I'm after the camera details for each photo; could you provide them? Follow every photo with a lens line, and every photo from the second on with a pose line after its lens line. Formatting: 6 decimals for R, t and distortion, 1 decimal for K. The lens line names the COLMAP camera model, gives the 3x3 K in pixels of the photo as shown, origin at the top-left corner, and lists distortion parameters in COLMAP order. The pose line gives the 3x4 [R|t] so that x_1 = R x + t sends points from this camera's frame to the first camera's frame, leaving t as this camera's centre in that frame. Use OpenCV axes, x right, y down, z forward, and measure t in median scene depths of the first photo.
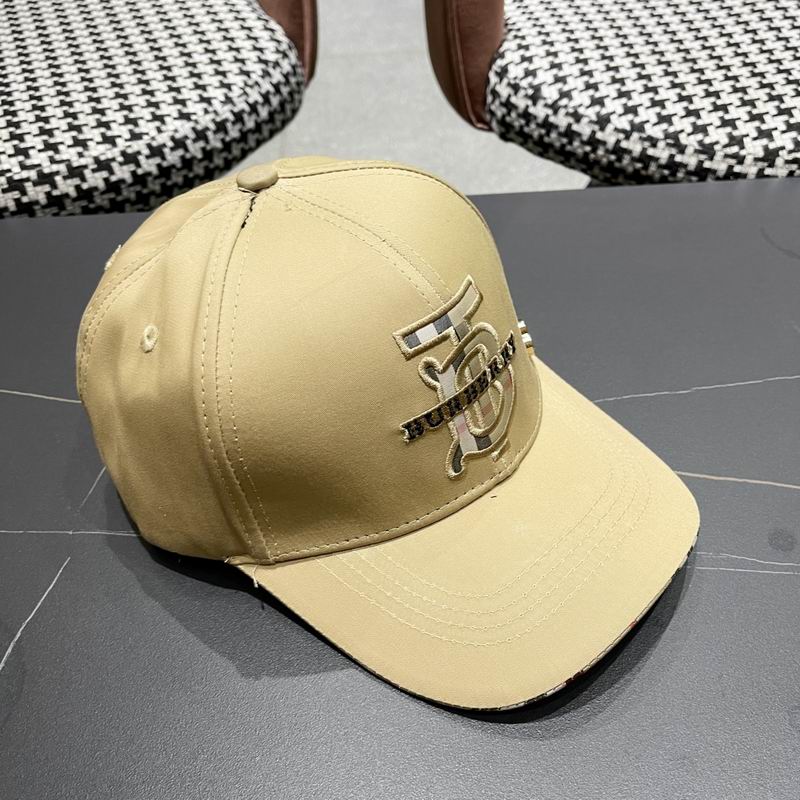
lens RADIAL K [[851.2, 0, 413.5], [0, 851.2, 410.9], [0, 0, 1]] dist [0.020386, 0.000000]
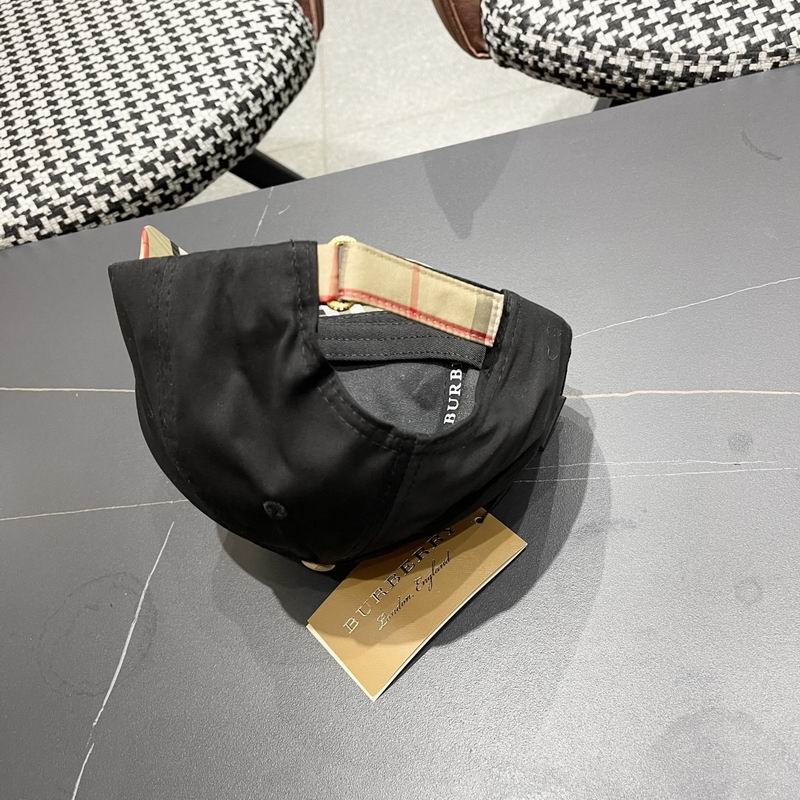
lens RADIAL K [[851.2, 0, 408.5], [0, 851.2, 413.4], [0, 0, 1]] dist [0.020386, 0.000000]
pose [[0.981871, -0.128307, -0.139520, 0.089484], [0.148019, 0.978804, 0.141540, -0.072176], [0.118402, -0.159626, 0.980051, -0.120396]]
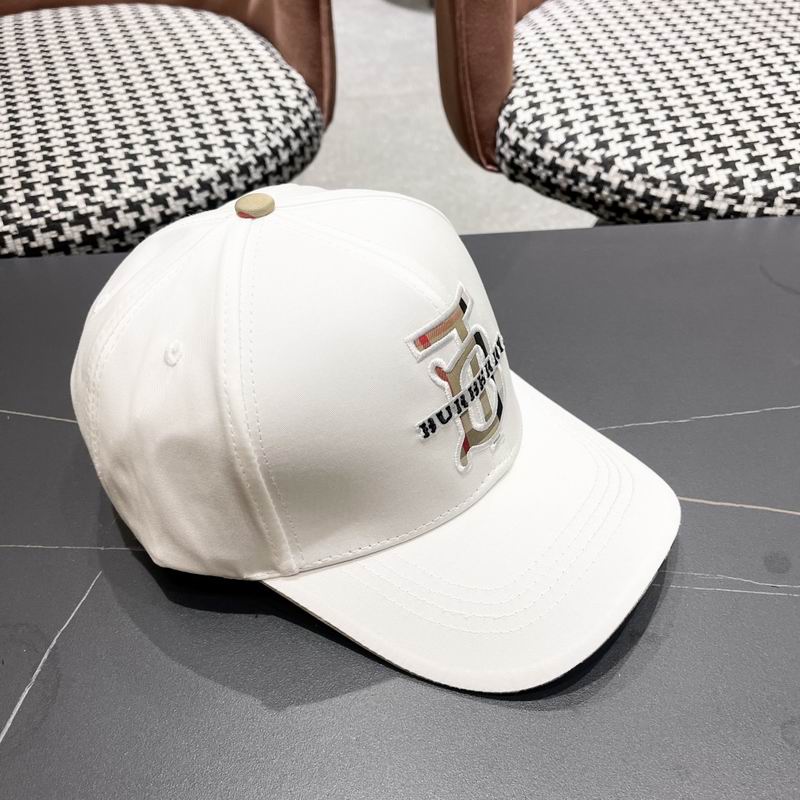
lens RADIAL K [[851.2, 0, 397.3], [0, 851.2, 407.4], [0, 0, 1]] dist [0.020386, 0.000000]
pose [[0.999402, 0.005482, -0.034152, 0.001938], [-0.006945, 0.999057, -0.042862, 0.005745], [0.033885, 0.043073, 0.998497, -0.038282]]
